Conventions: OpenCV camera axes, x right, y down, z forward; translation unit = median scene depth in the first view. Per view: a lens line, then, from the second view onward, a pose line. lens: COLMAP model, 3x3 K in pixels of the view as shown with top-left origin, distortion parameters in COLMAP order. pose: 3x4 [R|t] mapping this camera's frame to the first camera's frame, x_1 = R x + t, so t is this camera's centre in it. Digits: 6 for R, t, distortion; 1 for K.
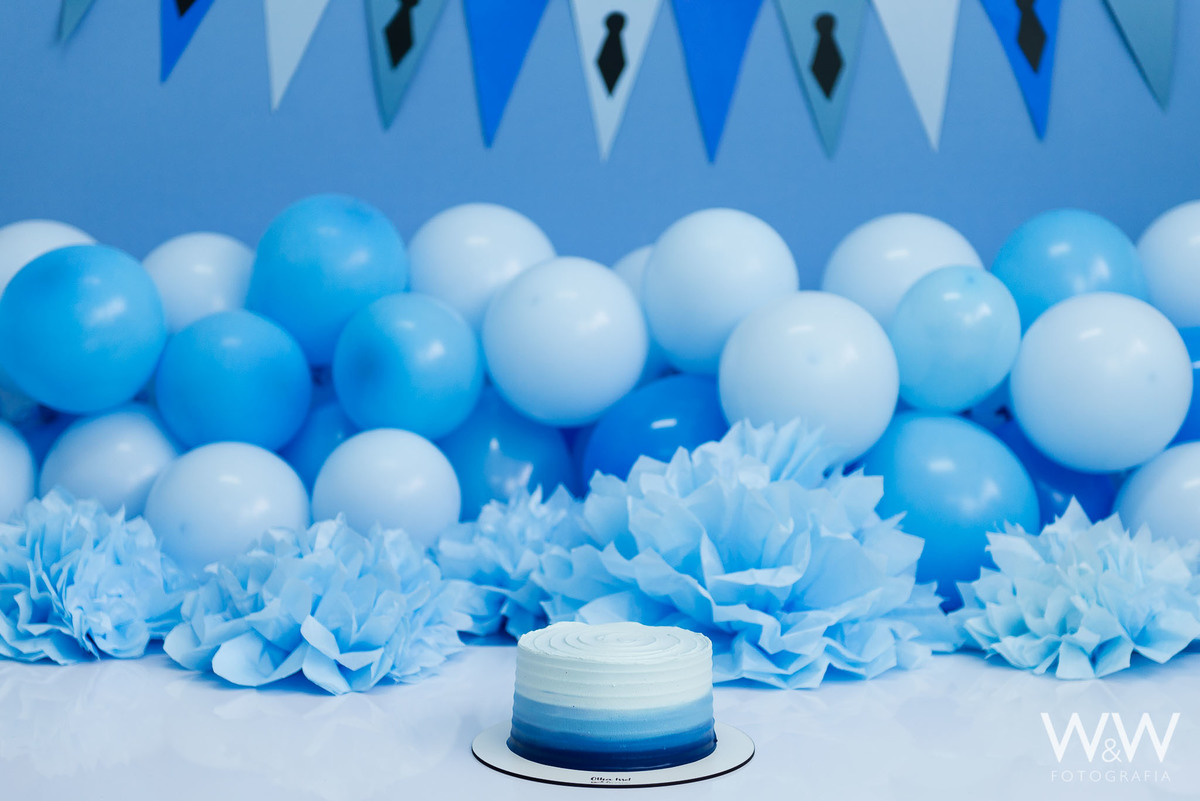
lens RADIAL K [[2280.7, 0, 600.0], [0, 2280.7, 400.5], [0, 0, 1]] dist [-0.012696, 0.002160]
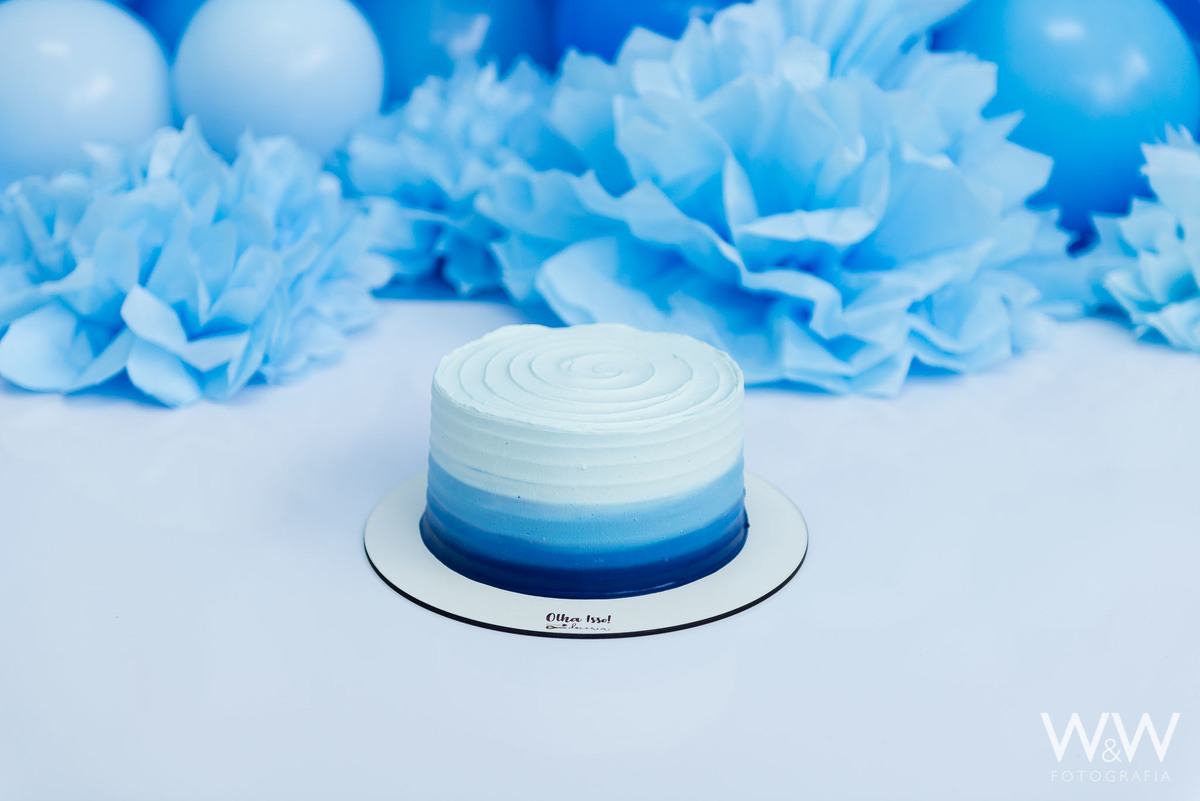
lens RADIAL K [[2183.7, 0, 600.0], [0, 2183.7, 400.5], [0, 0, 1]] dist [-0.009699, -0.050519]
pose [[0.999987, 0.003065, -0.004148, 0.010372], [-0.001925, 0.967926, 0.251228, -0.032295], [0.004785, -0.251217, 0.967919, 0.353848]]
